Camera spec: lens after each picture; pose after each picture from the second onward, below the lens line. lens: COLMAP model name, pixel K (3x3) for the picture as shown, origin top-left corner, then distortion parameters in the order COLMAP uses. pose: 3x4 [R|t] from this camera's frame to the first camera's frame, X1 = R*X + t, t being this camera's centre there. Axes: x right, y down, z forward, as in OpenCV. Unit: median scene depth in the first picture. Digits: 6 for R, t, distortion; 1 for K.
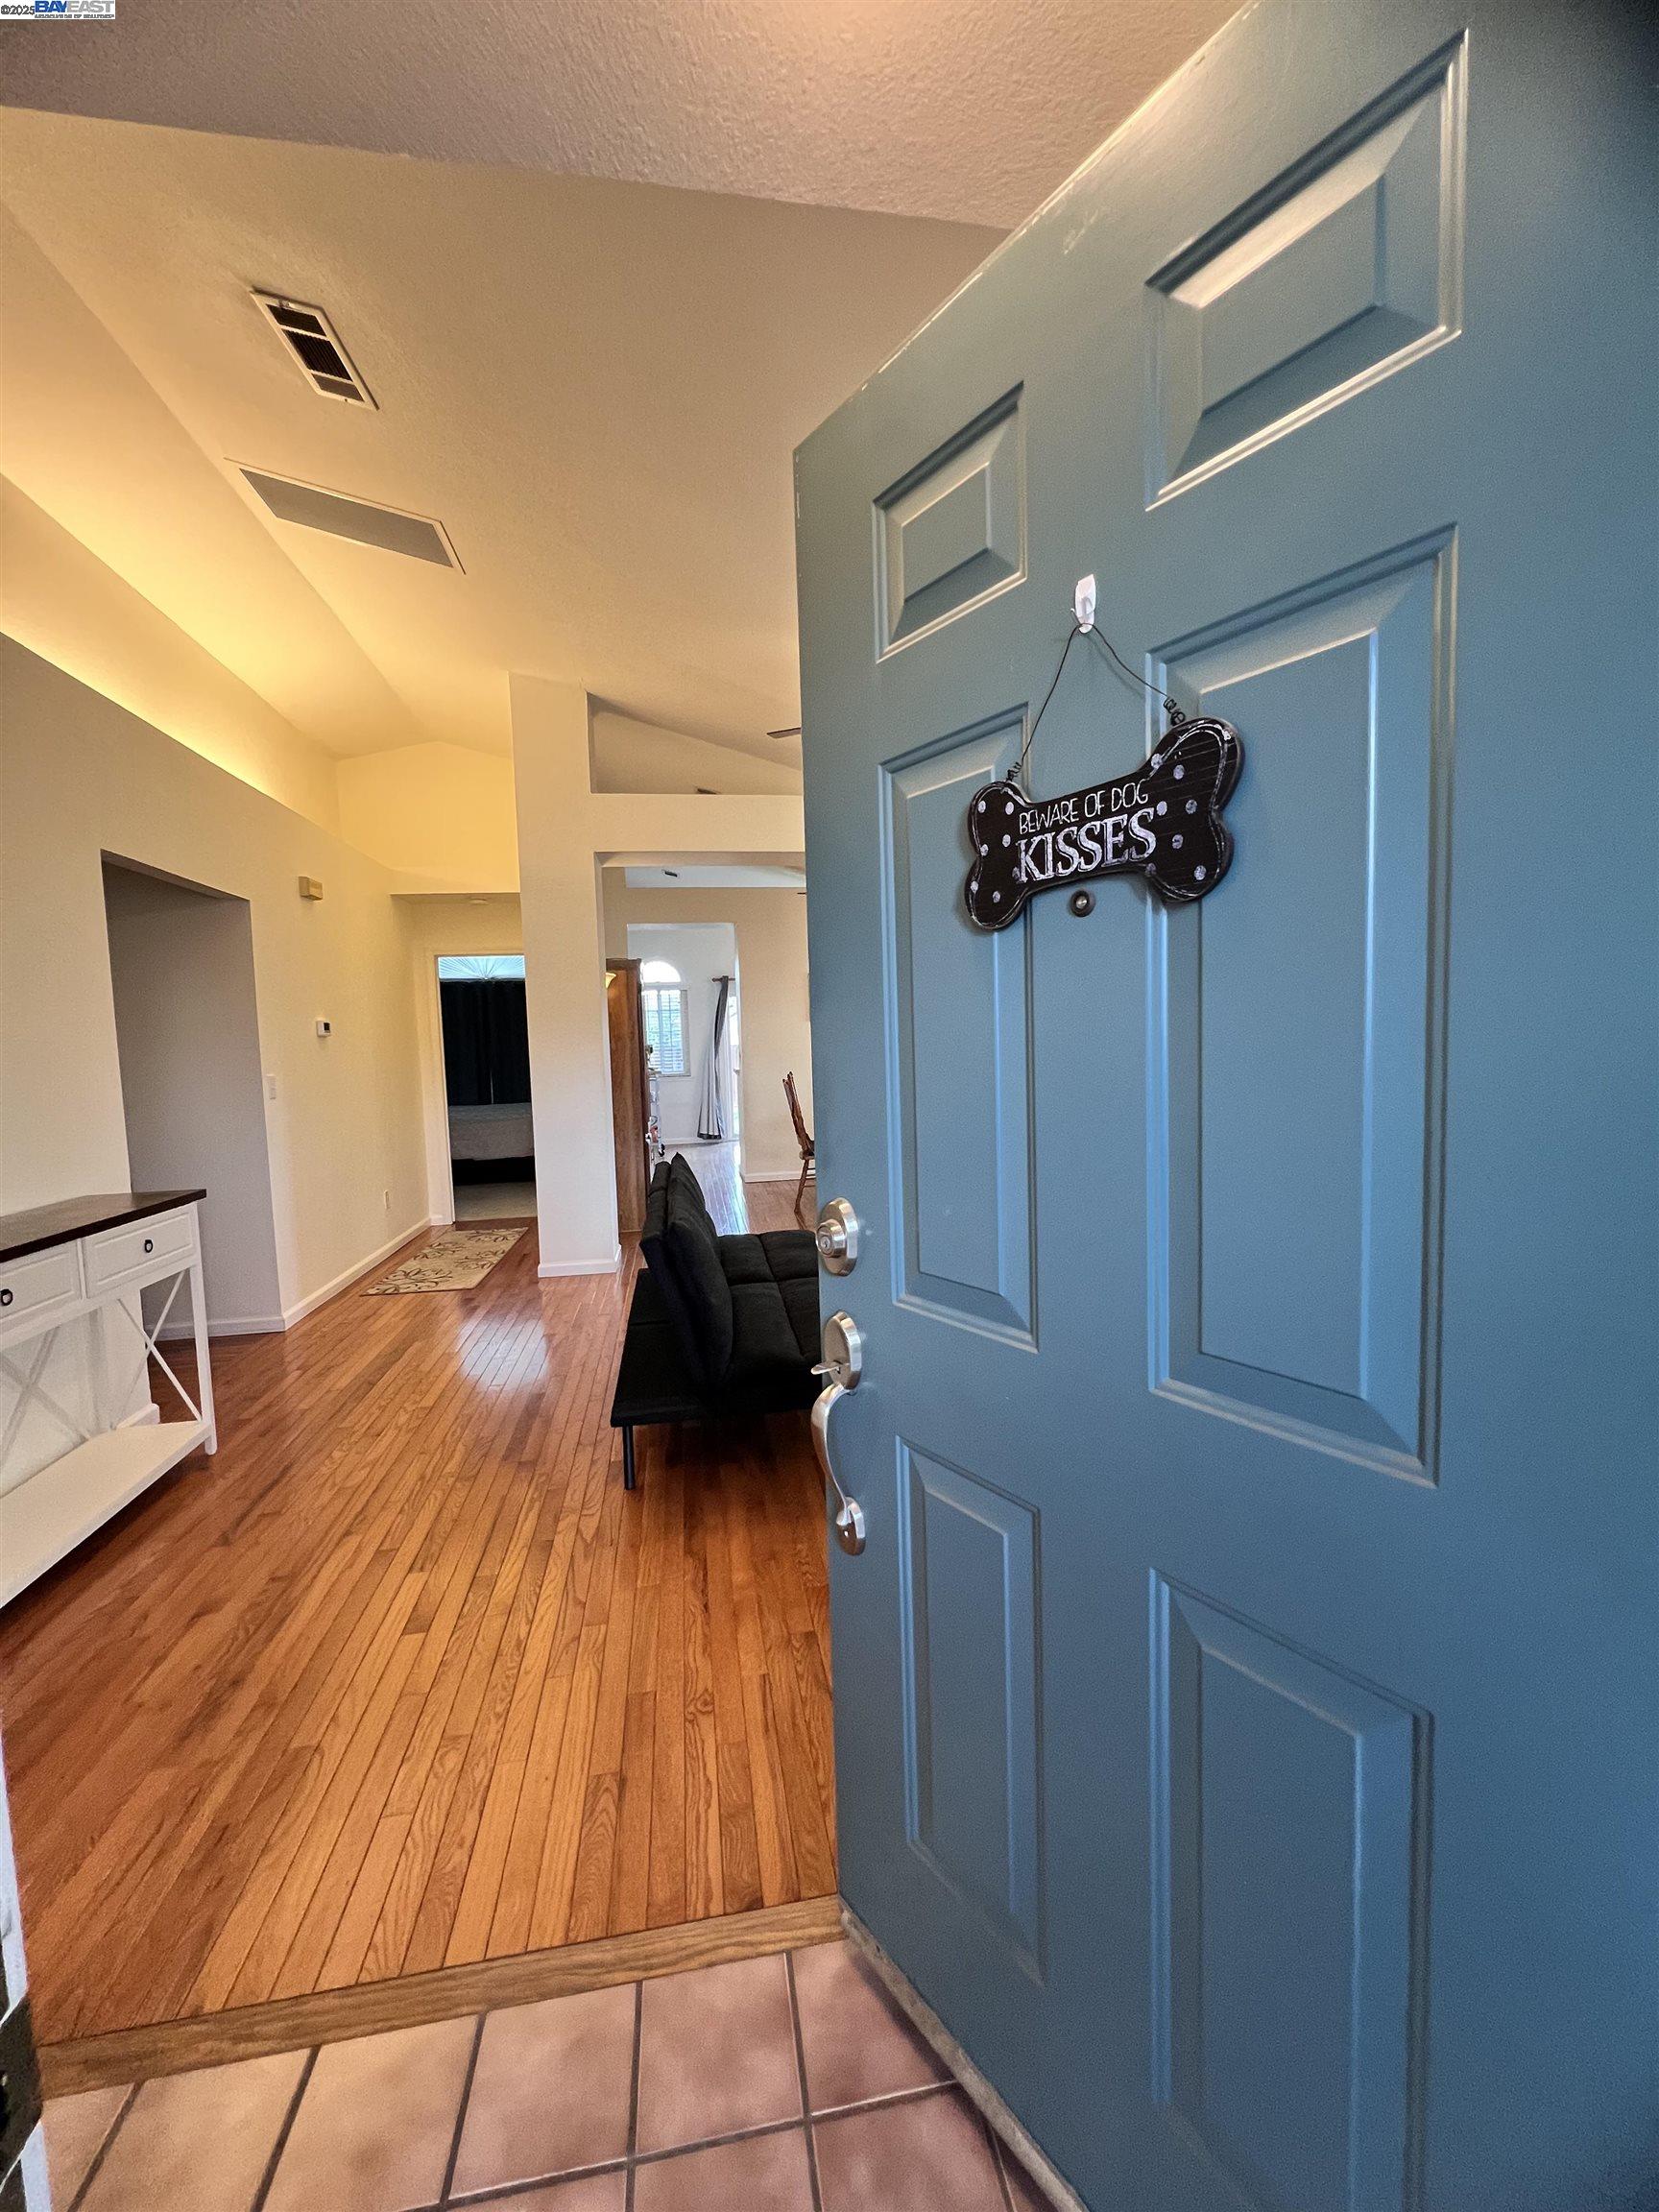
lens RADIAL K [[889.3, 0, 834.1], [0, 889.3, 1100.5], [0, 0, 1]] dist [0.000962, 0.000097]
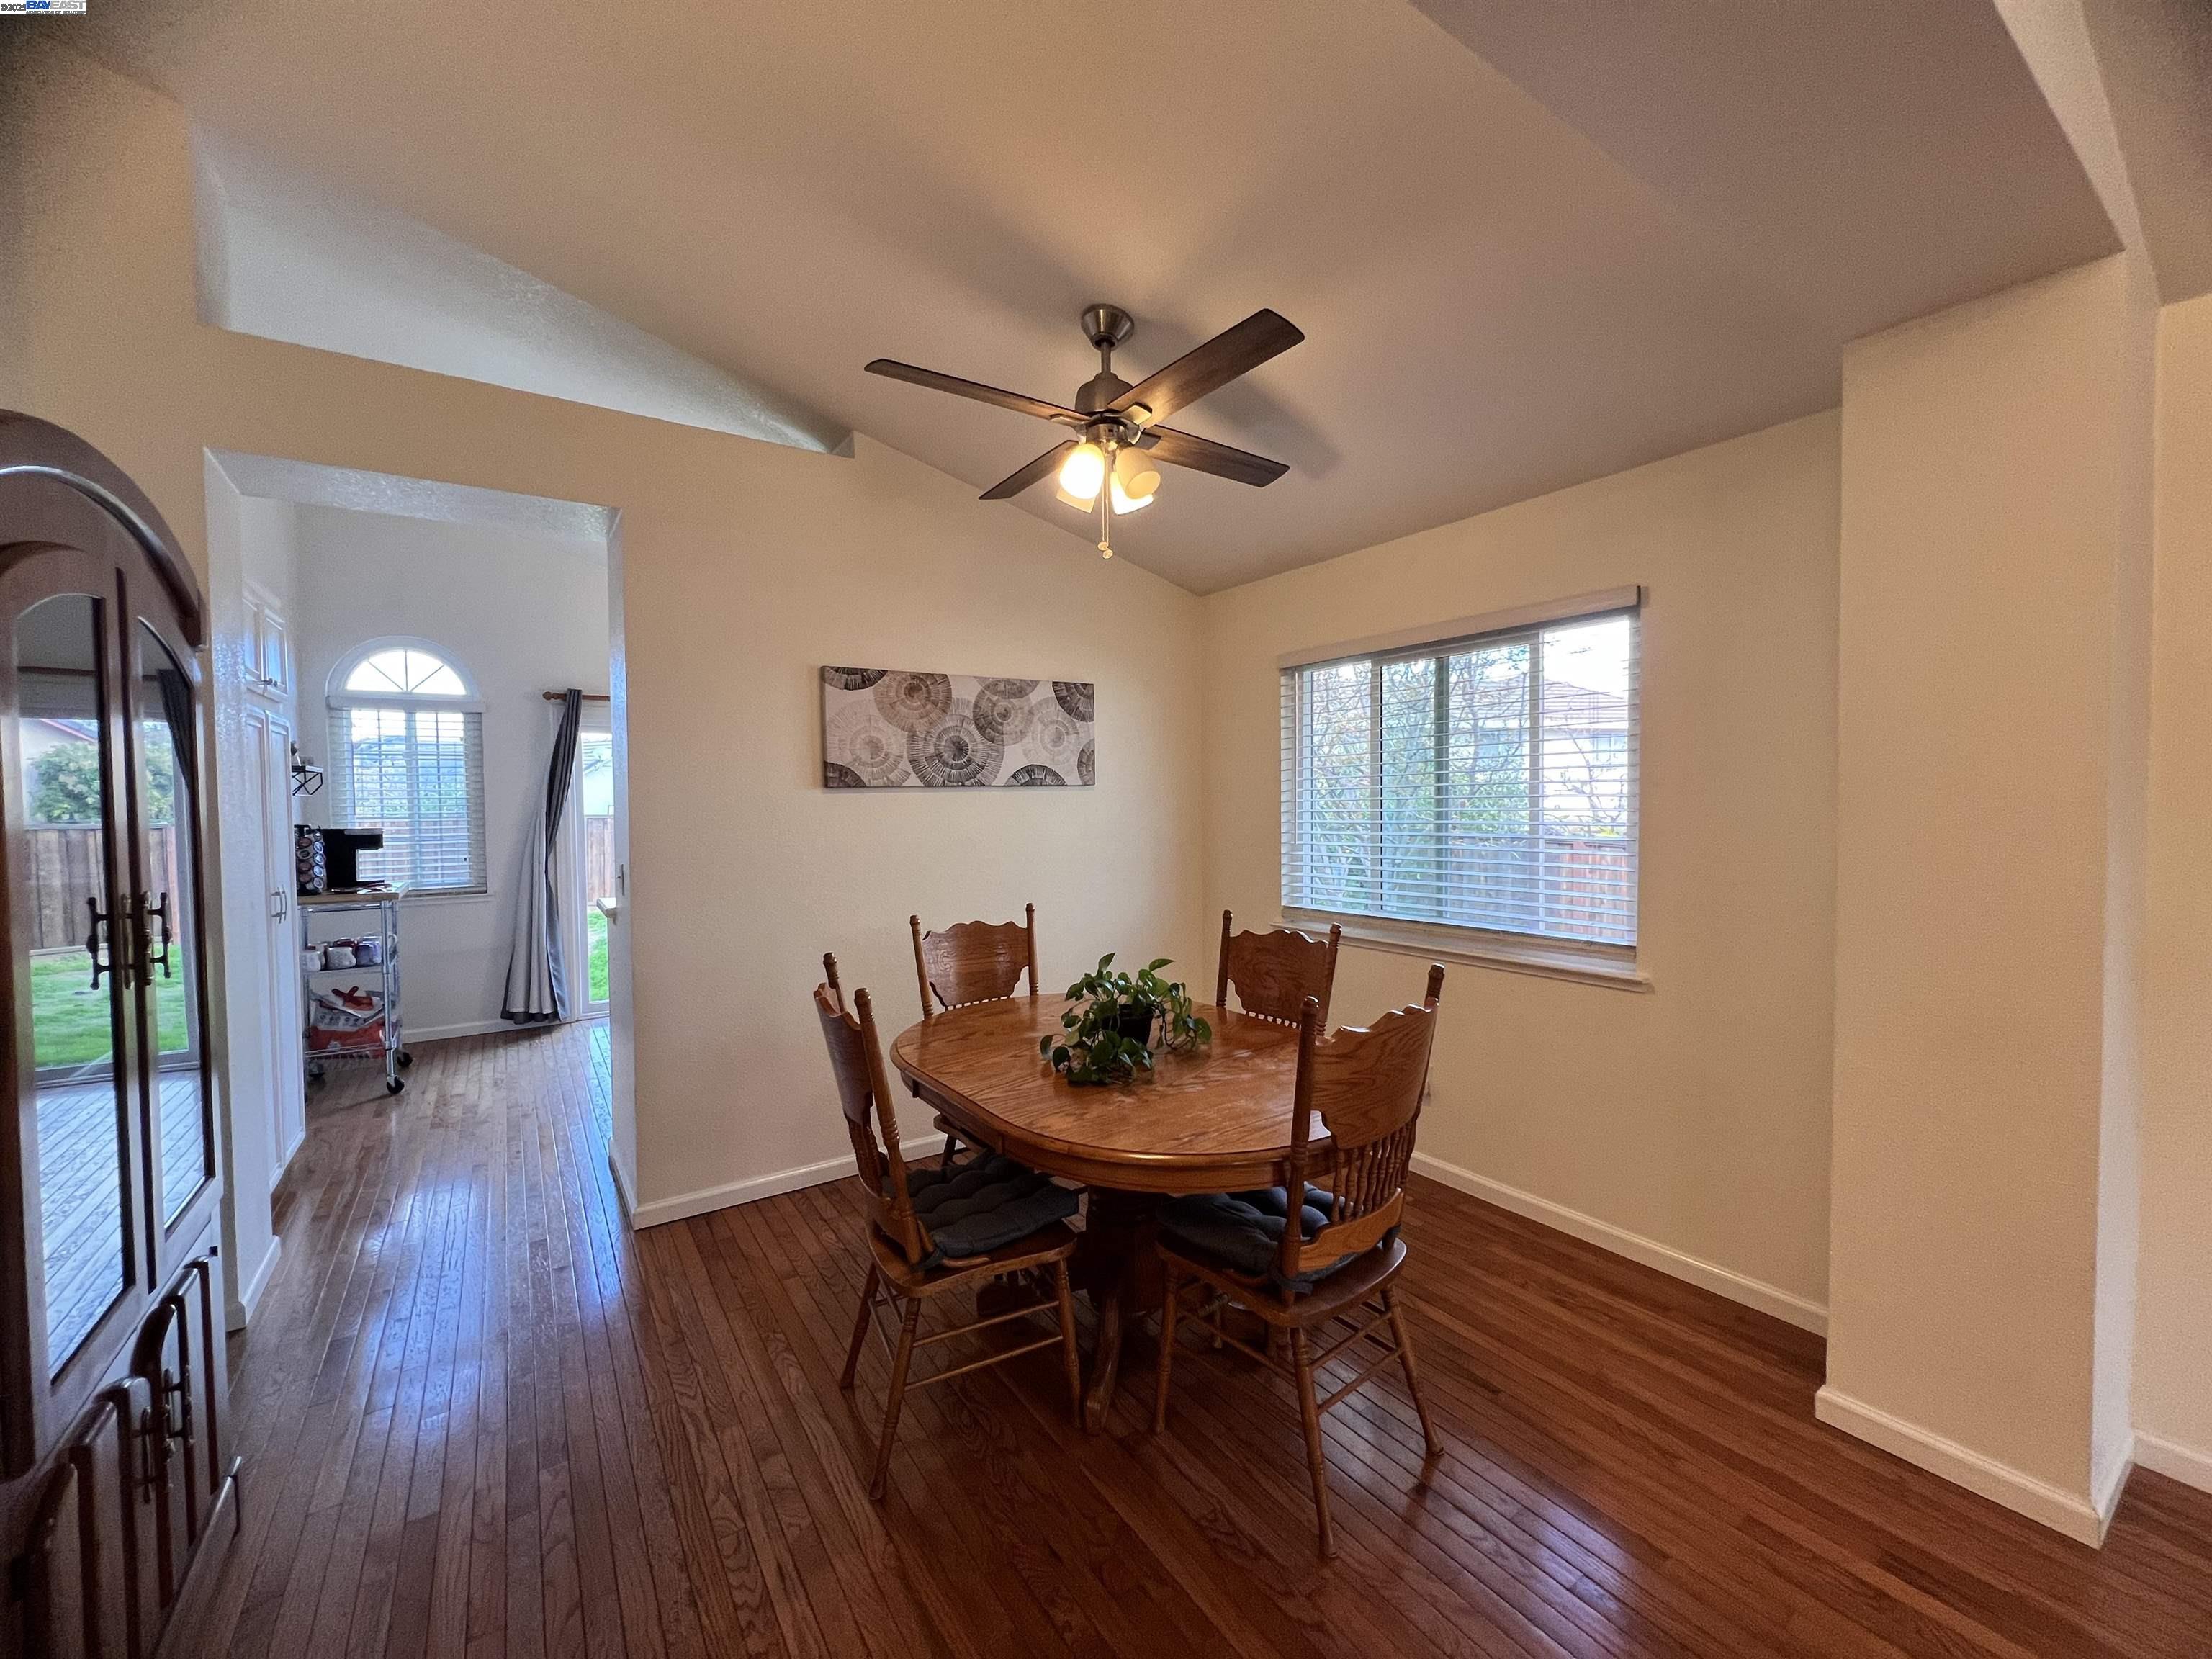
lens RADIAL K [[889.3, 0, 1103.8], [0, 889.3, 827.8], [0, 0, 1]] dist [0.000962, 0.000097]
pose [[0.909417, 0.010314, 0.415758, -0.058900], [0.008833, 0.998988, -0.044103, -0.038520], [-0.415792, 0.043780, 0.908405, 0.427548]]
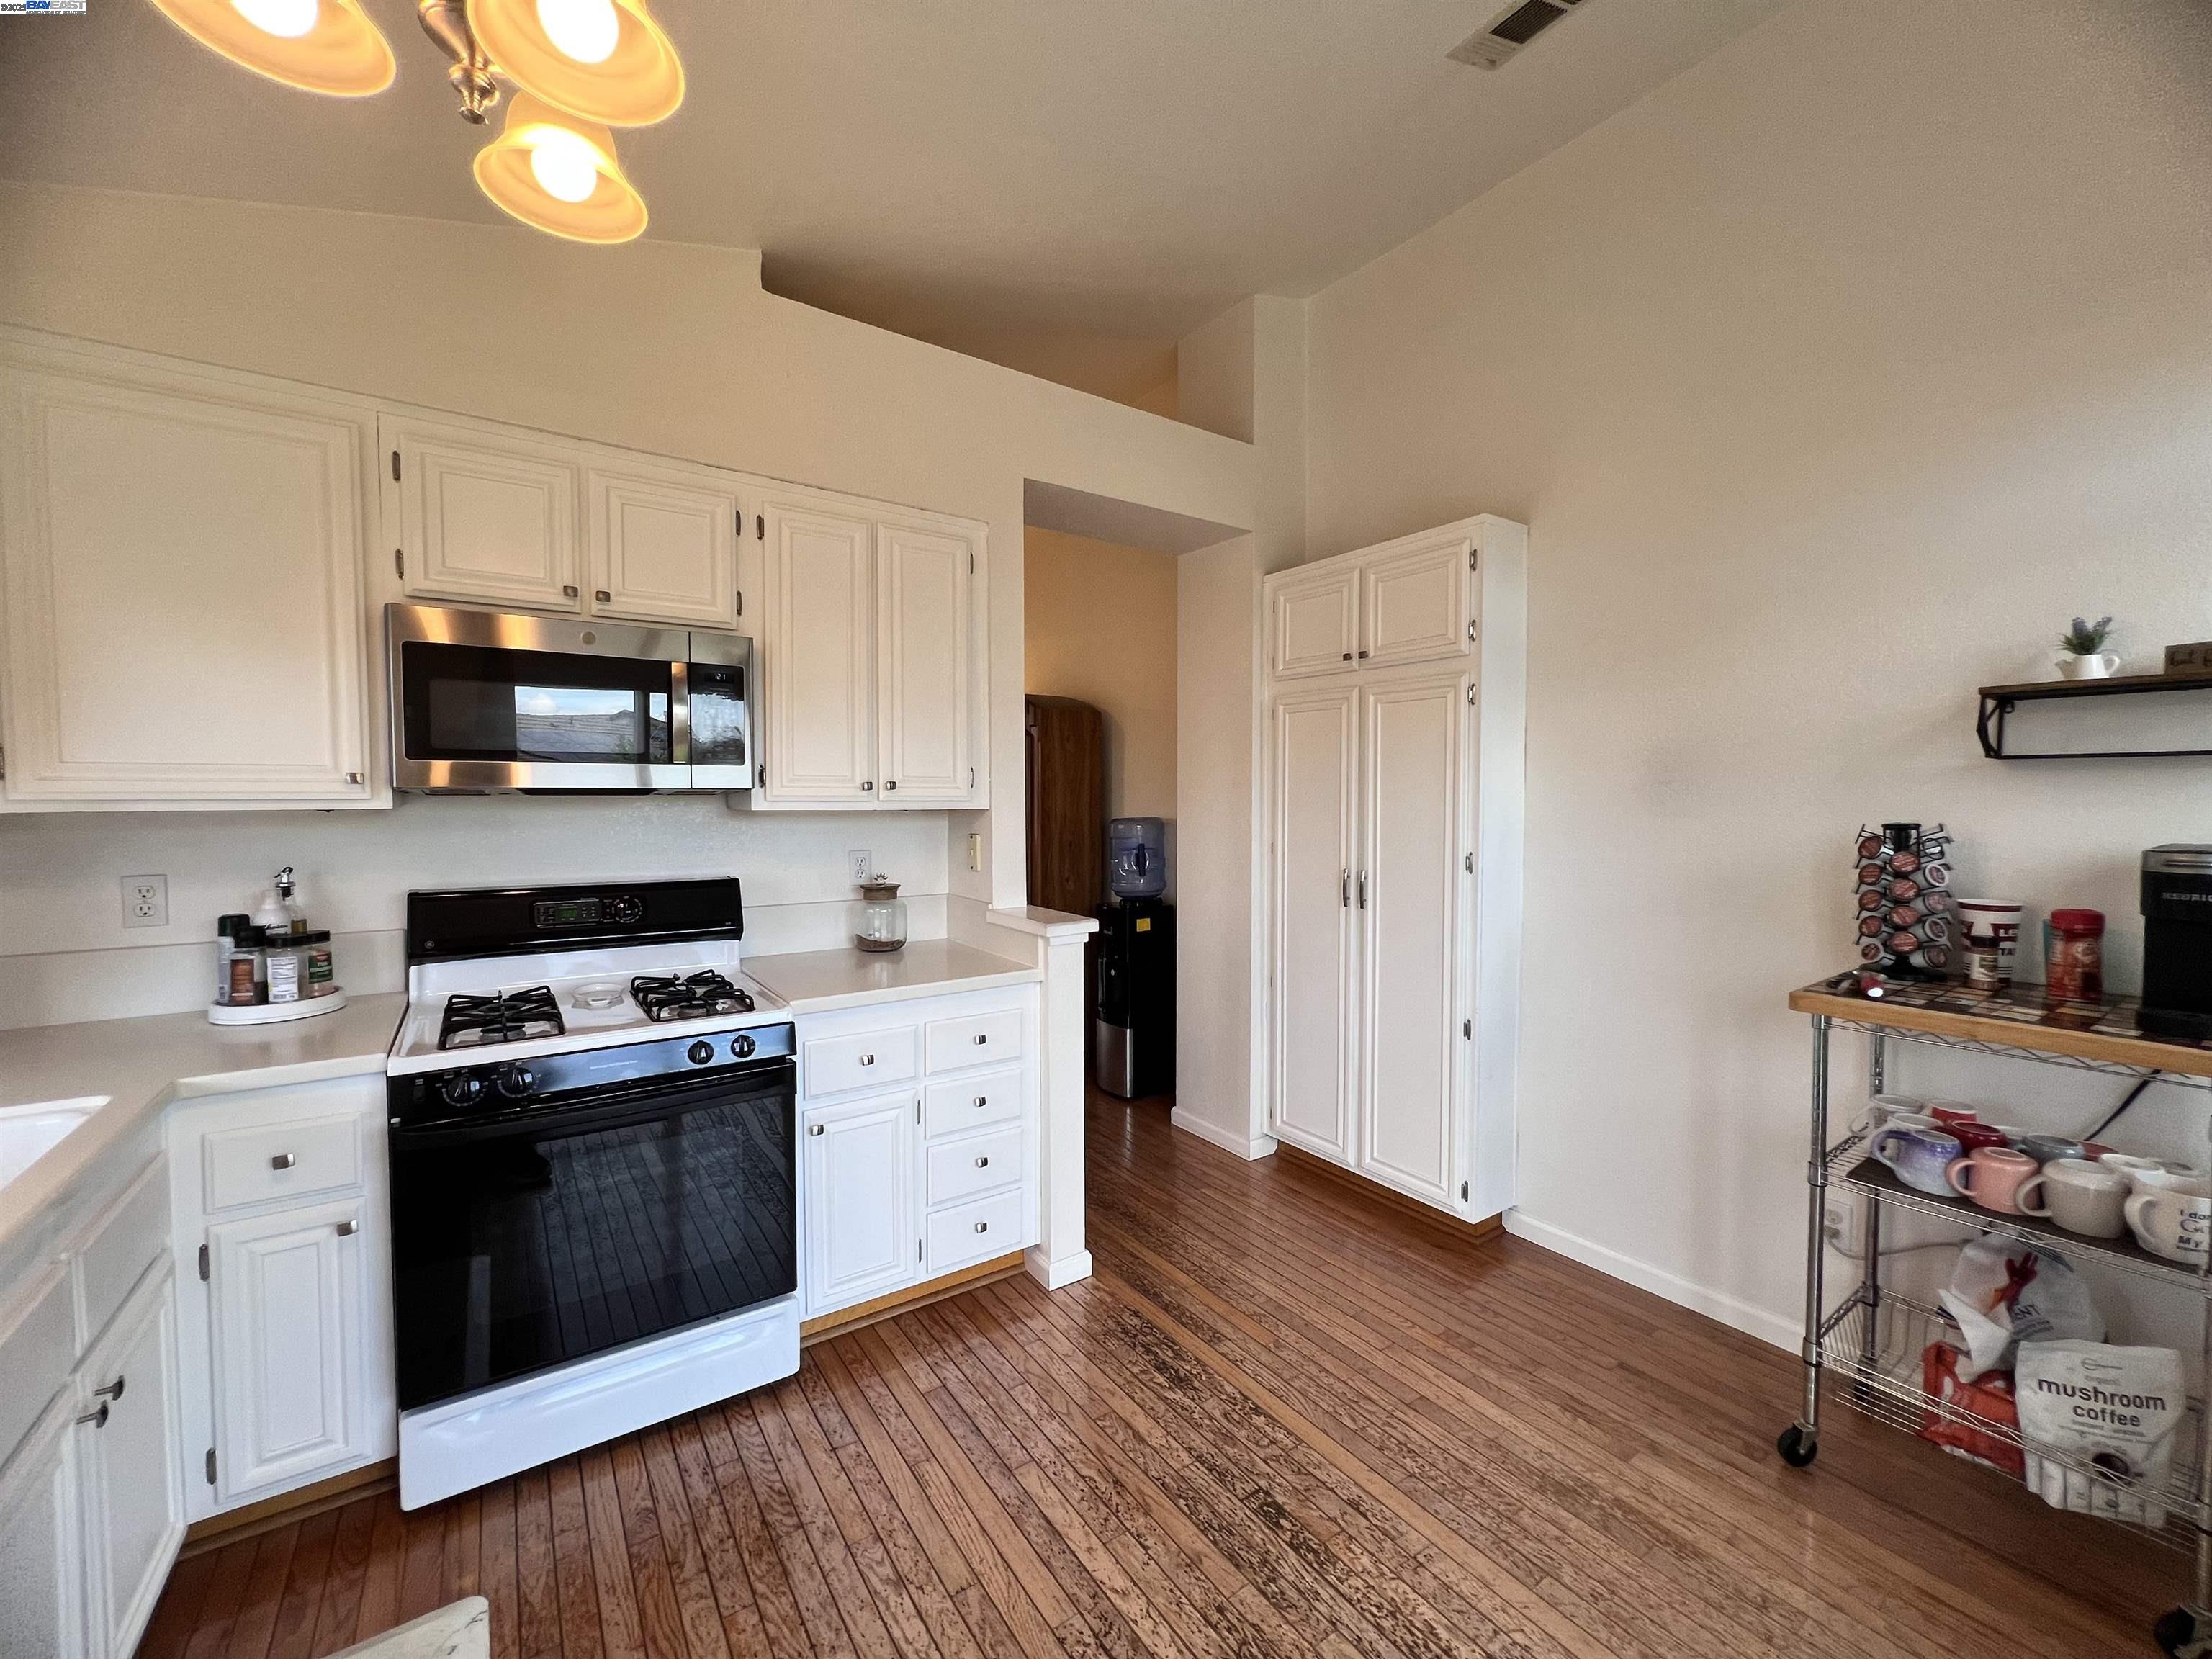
lens RADIAL K [[889.3, 0, 1103.8], [0, 889.3, 827.8], [0, 0, 1]] dist [0.000962, 0.000097]
pose [[-0.905250, 0.048976, -0.422048, 0.002857], [0.000196, 0.993382, 0.114857, -0.078832], [0.424880, 0.103891, -0.899268, 1.000967]]
